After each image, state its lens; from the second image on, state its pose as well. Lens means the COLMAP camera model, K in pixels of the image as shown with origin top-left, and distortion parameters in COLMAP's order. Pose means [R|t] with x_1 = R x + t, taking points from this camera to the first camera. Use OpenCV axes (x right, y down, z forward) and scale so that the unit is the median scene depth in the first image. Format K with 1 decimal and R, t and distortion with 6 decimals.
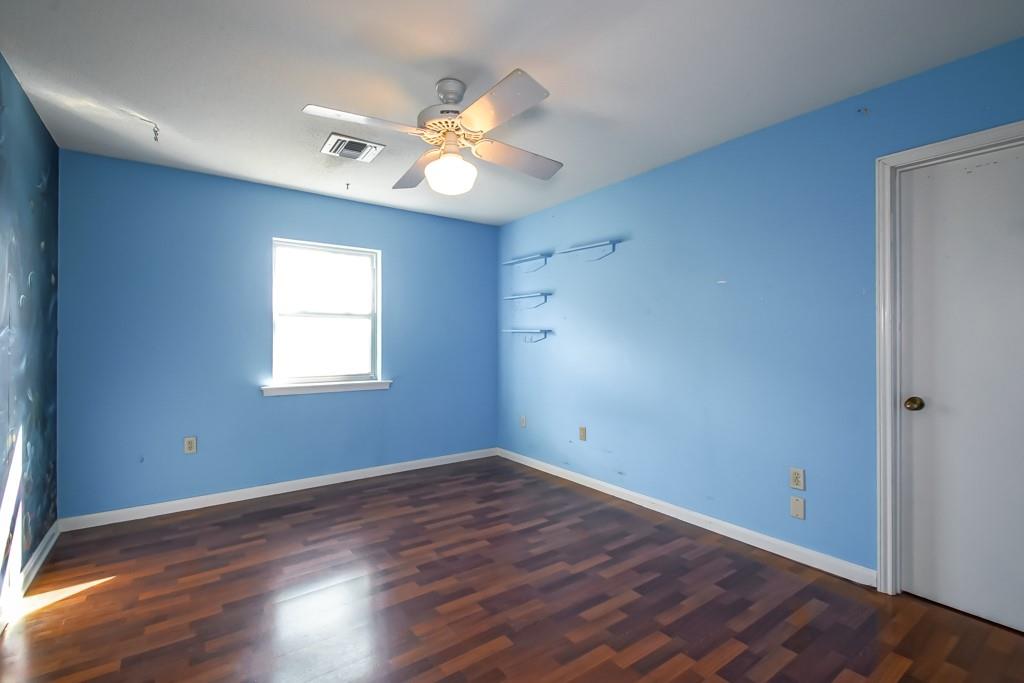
lens RADIAL K [[471.0, 0, 510.7], [0, 471.0, 345.5], [0, 0, 1]] dist [-0.000100, -0.000160]
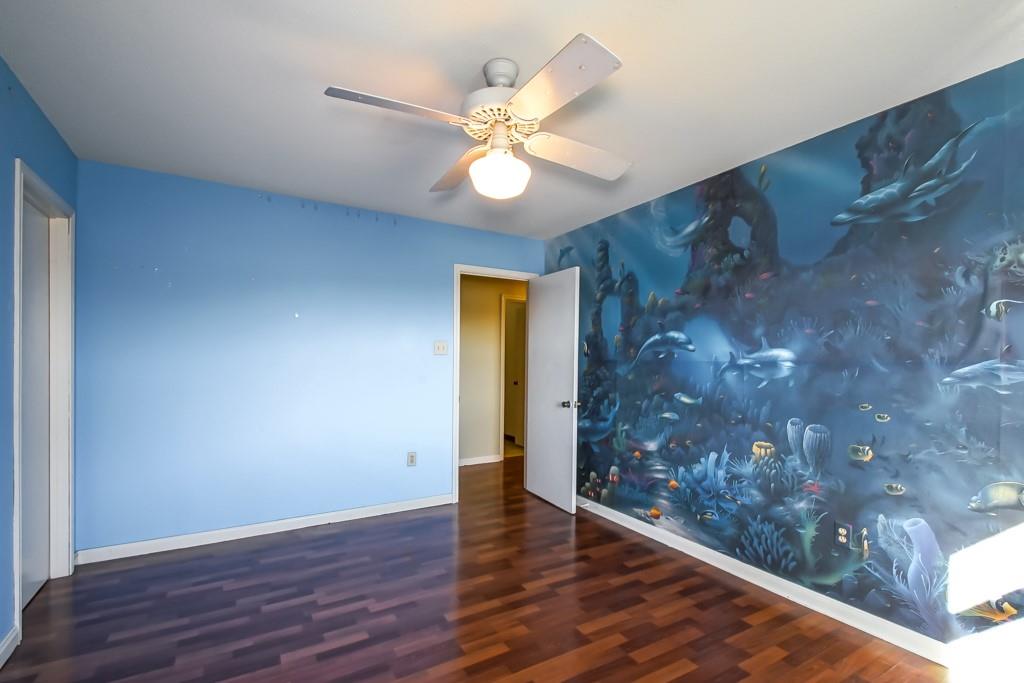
lens RADIAL K [[471.0, 0, 510.7], [0, 471.0, 345.5], [0, 0, 1]] dist [-0.000100, -0.000160]
pose [[-0.995139, -0.007077, 0.098228, -0.262519], [-0.007243, 0.999973, -0.001336, -0.064760], [-0.098216, -0.002041, -0.995163, 2.034669]]
